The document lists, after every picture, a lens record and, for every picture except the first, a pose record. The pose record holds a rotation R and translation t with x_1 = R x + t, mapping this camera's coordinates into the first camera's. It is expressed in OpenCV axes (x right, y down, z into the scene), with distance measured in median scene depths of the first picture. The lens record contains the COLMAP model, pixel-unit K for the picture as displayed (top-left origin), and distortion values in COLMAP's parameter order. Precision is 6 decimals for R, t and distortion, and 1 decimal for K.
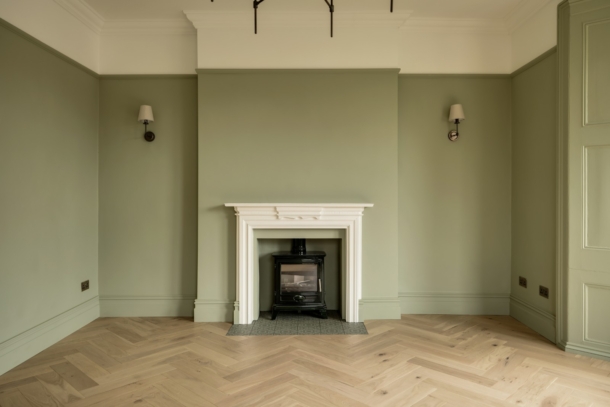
lens RADIAL K [[448.1, 0, 305.2], [0, 448.1, 197.3], [0, 0, 1]] dist [0.001544, 0.002983]
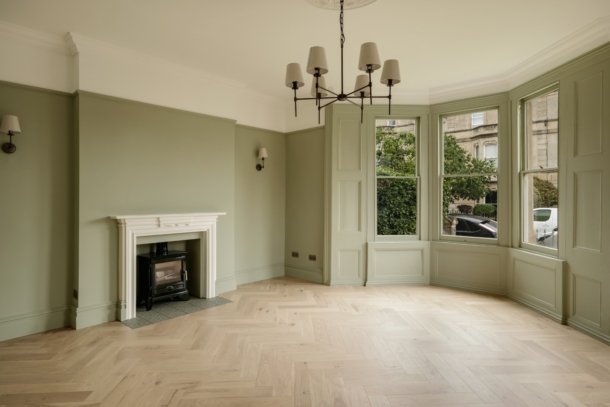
lens RADIAL K [[365.6, 0, 305.4], [0, 365.6, 203.8], [0, 0, 1]] dist [-0.002973, 0.004178]
pose [[0.664174, -0.014382, 0.747439, -0.541774], [0.004519, 0.999874, 0.015224, -0.029318], [-0.747564, -0.006734, 0.664156, 0.027647]]
